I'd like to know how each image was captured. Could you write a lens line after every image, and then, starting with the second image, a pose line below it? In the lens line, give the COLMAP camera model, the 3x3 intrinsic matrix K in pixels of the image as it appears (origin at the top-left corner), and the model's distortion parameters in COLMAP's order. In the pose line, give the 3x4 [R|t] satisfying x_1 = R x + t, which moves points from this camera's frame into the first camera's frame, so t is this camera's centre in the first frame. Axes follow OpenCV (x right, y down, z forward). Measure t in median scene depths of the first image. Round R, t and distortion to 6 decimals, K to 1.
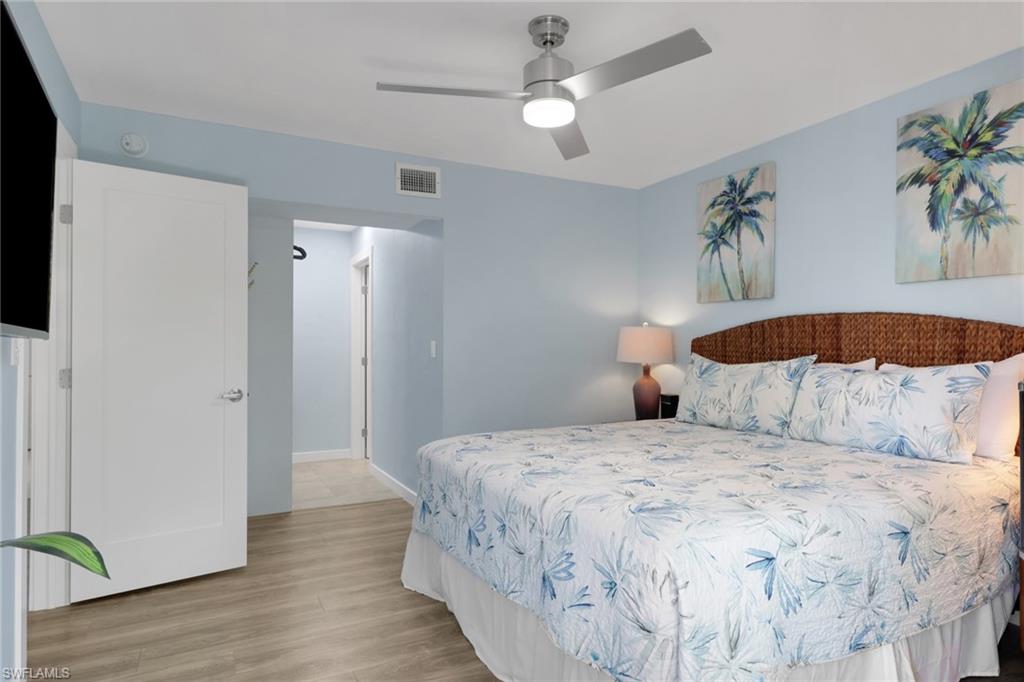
lens RADIAL K [[597.9, 0, 516.5], [0, 597.9, 346.3], [0, 0, 1]] dist [0.000475, 0.000323]
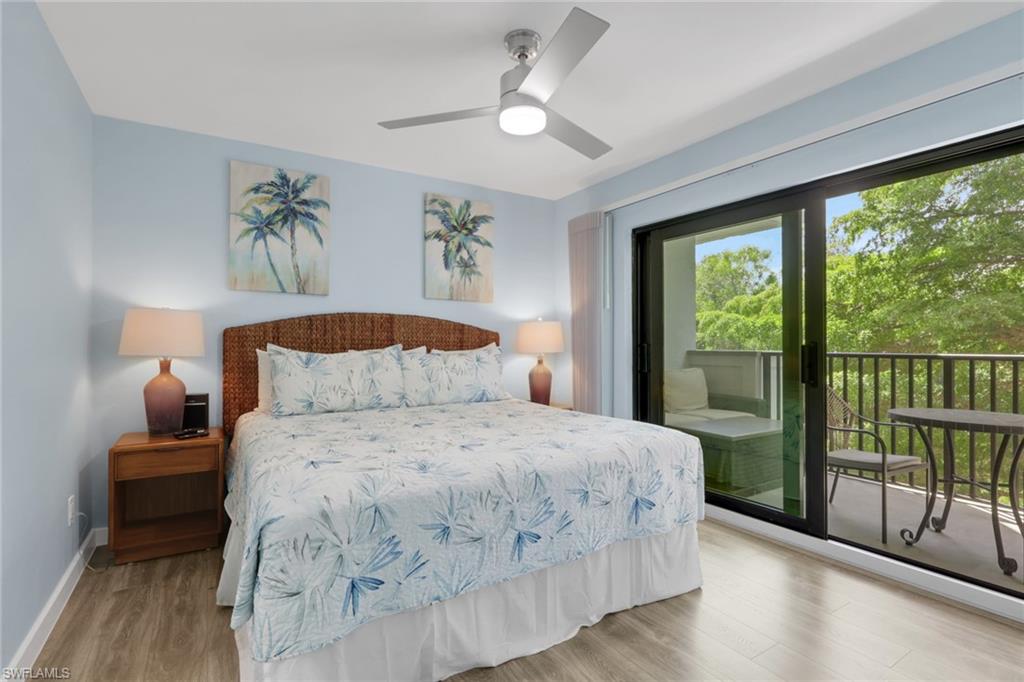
lens RADIAL K [[496.2, 0, 513.5], [0, 496.2, 350.8], [0, 0, 1]] dist [0.003503, 0.003016]
pose [[-0.077481, -0.013906, 0.996897, -0.602750], [-0.002881, 0.999902, 0.013724, 0.012172], [-0.996990, -0.001809, -0.077514, 0.776459]]
